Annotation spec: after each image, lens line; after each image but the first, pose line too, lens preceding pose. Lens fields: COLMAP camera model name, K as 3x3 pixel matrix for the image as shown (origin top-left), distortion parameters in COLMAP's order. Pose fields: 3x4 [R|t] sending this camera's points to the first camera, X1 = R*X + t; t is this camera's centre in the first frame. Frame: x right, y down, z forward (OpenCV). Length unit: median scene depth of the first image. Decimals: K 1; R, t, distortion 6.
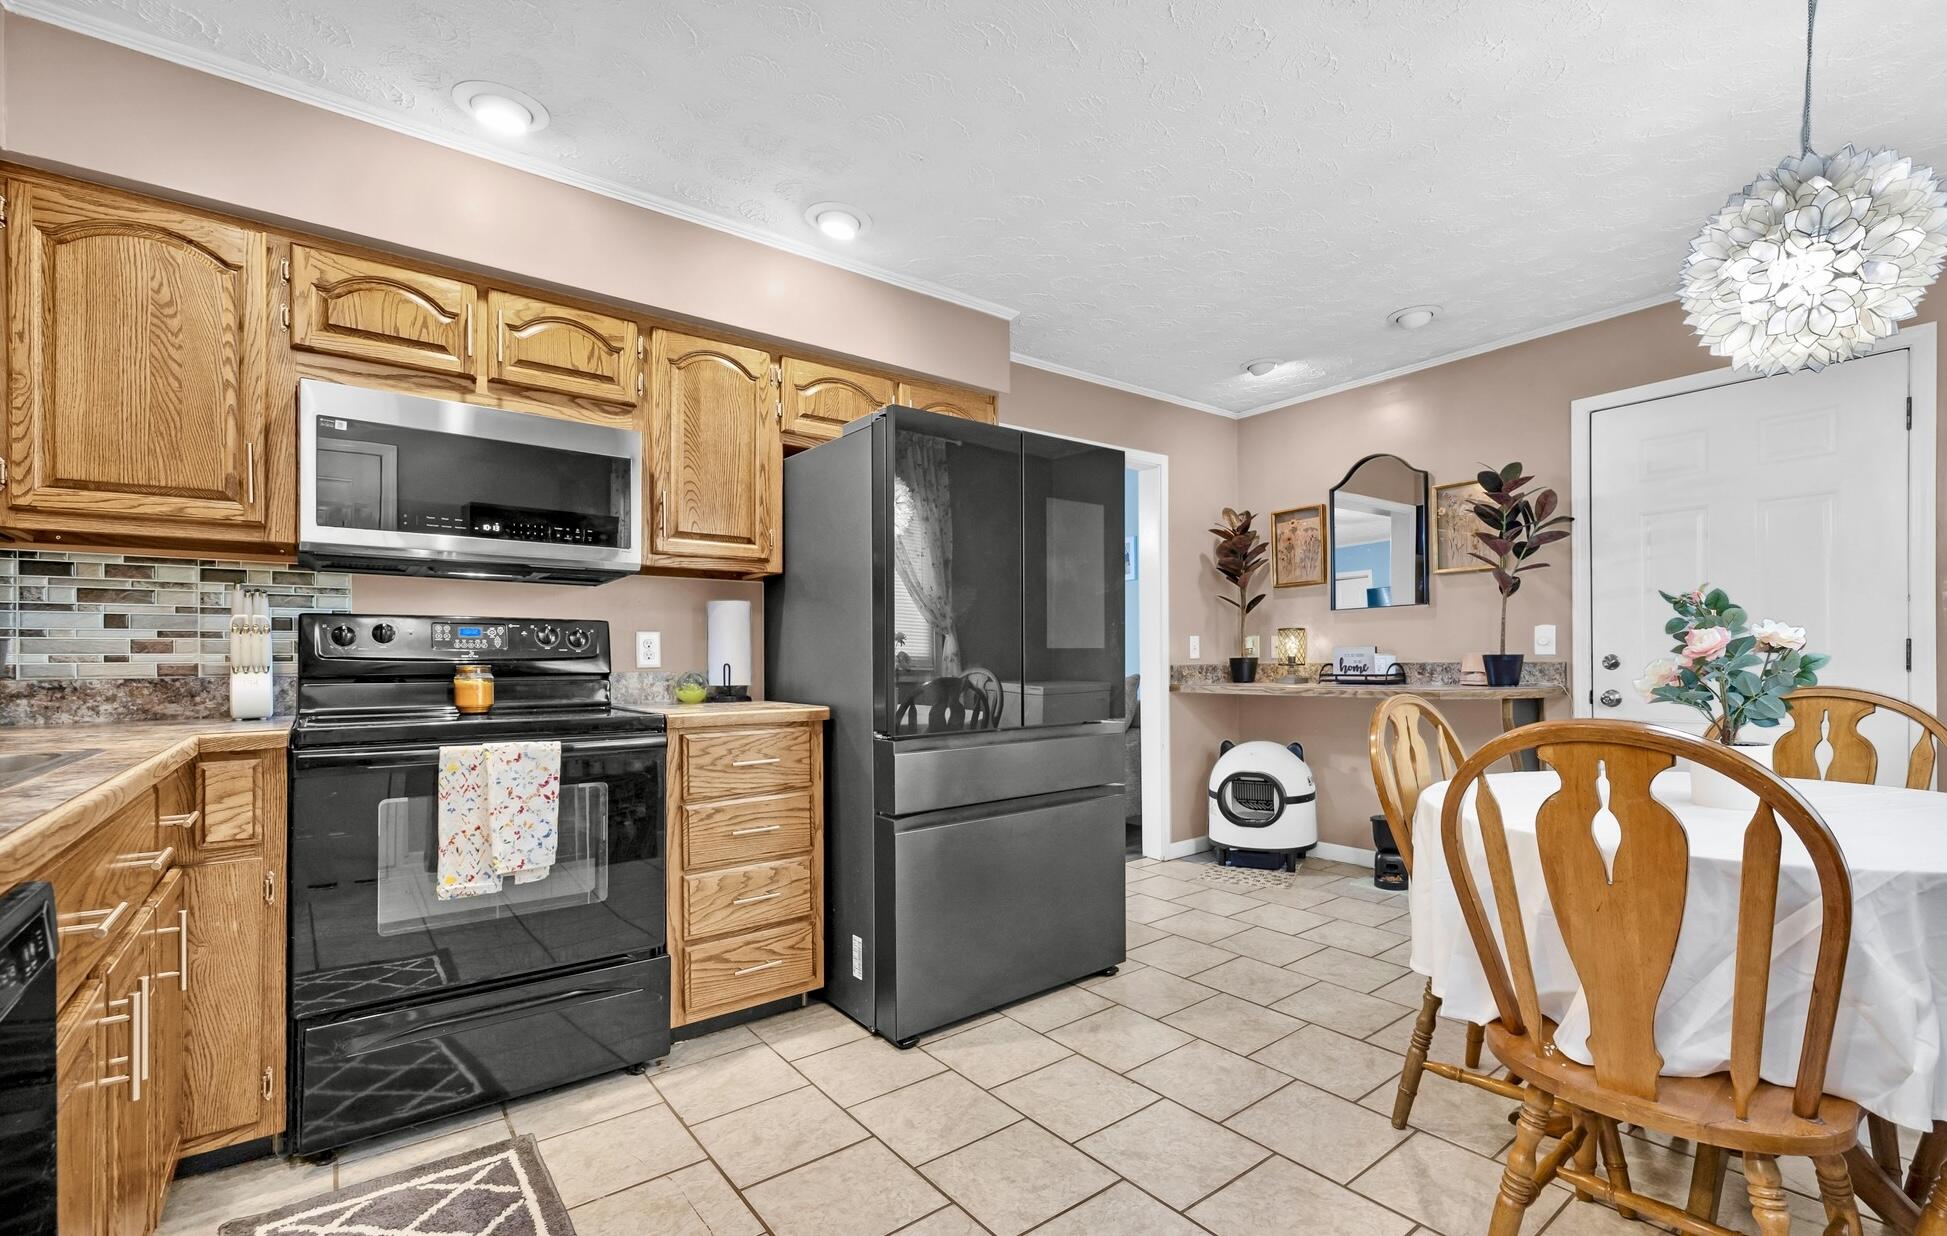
lens RADIAL K [[860.1, 0, 971.5], [0, 860.1, 659.4], [0, 0, 1]] dist [0.002108, 0.000458]
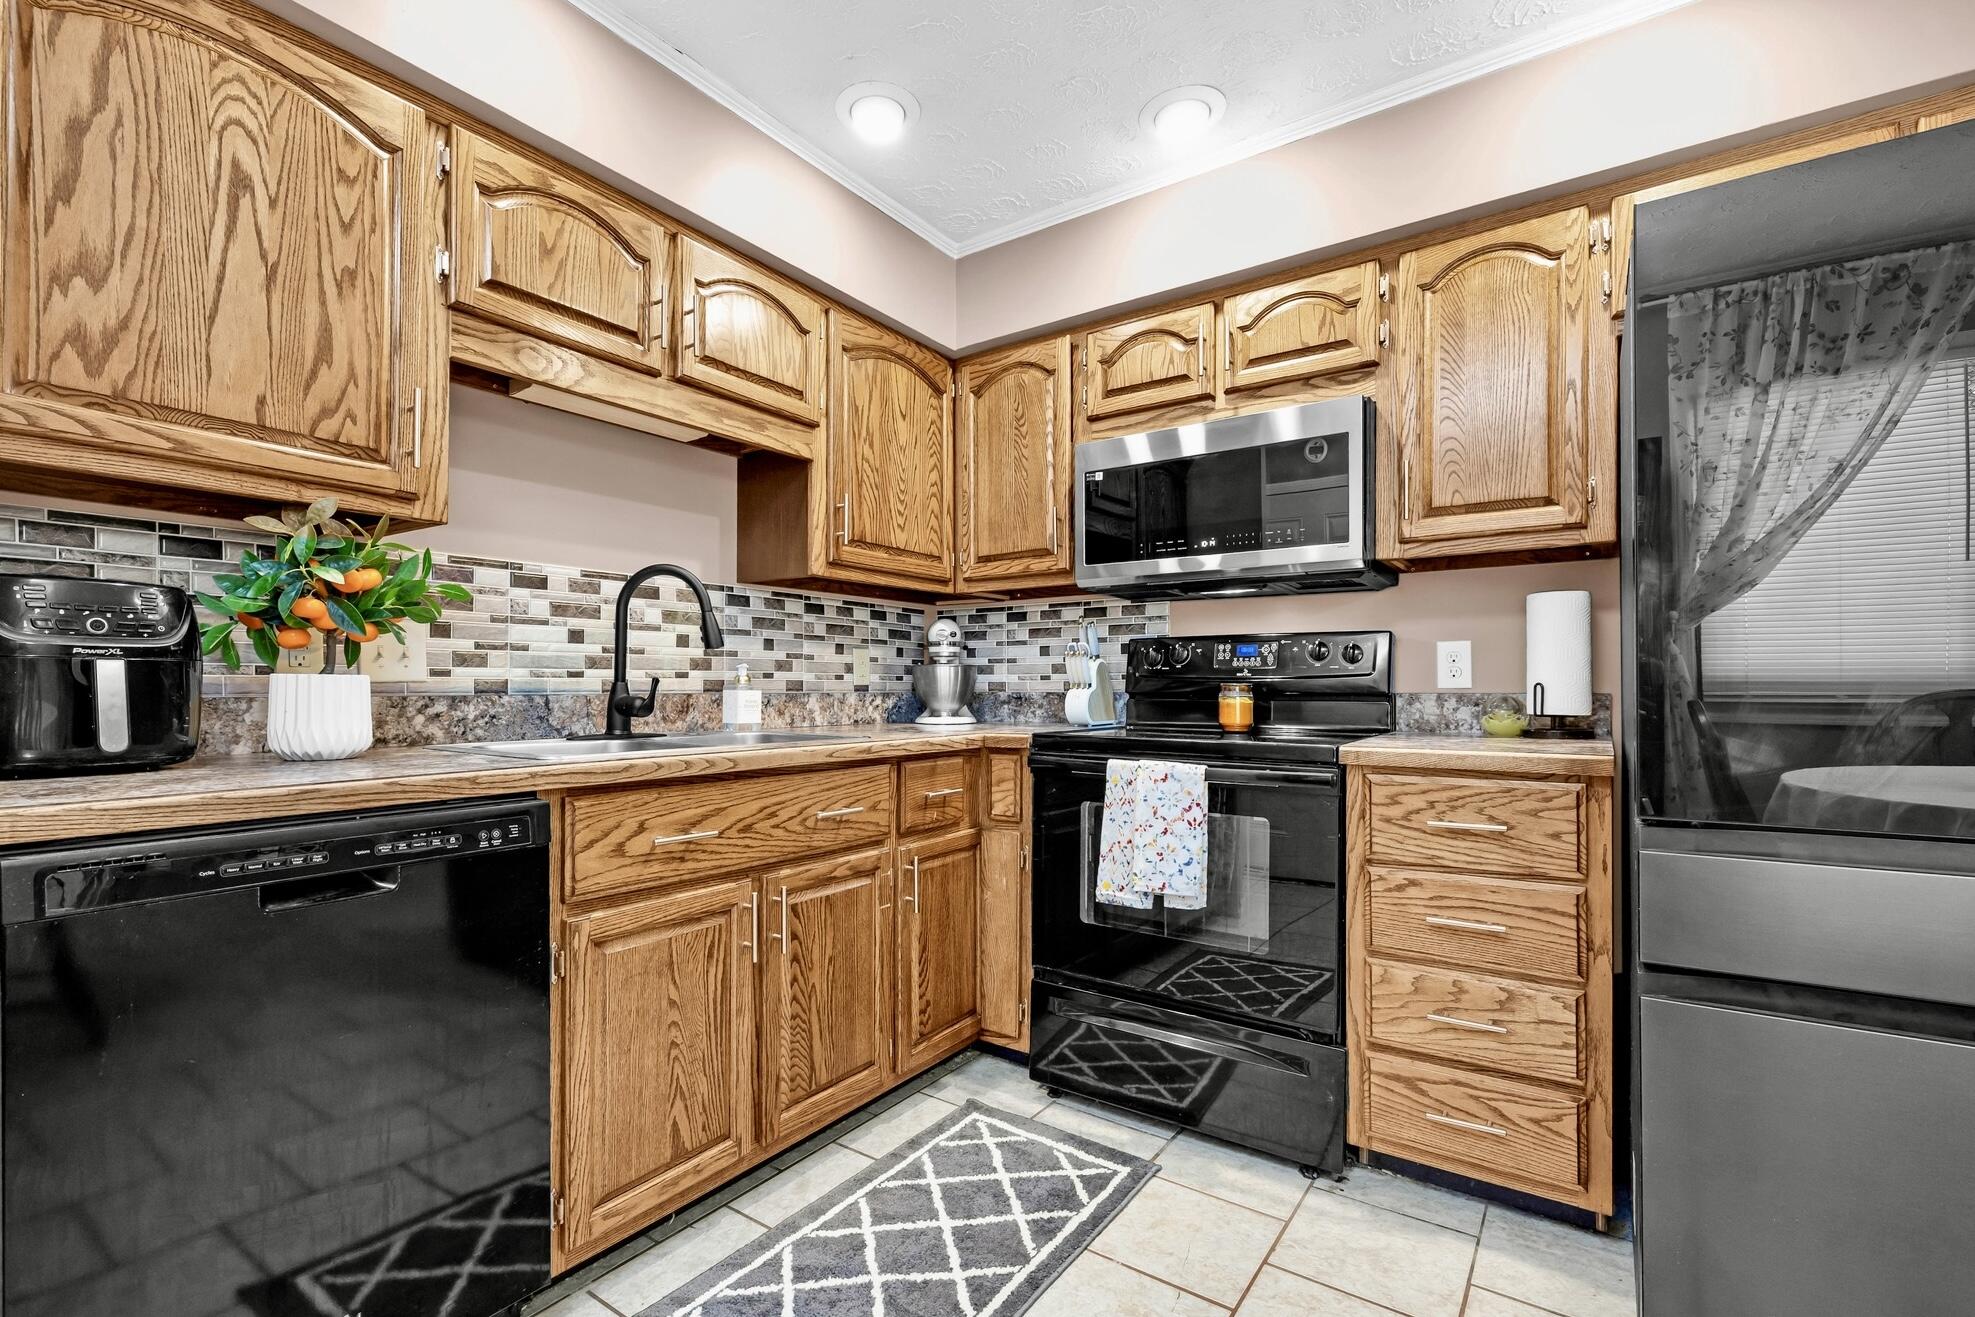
lens RADIAL K [[879.4, 0, 985.6], [0, 879.4, 687.7], [0, 0, 1]] dist [-0.003182, -0.000060]
pose [[0.304066, 0.007590, -0.952621, 0.335541], [0.000027, 0.999968, 0.007976, 0.004056], [0.952651, -0.002451, 0.304056, 0.469485]]
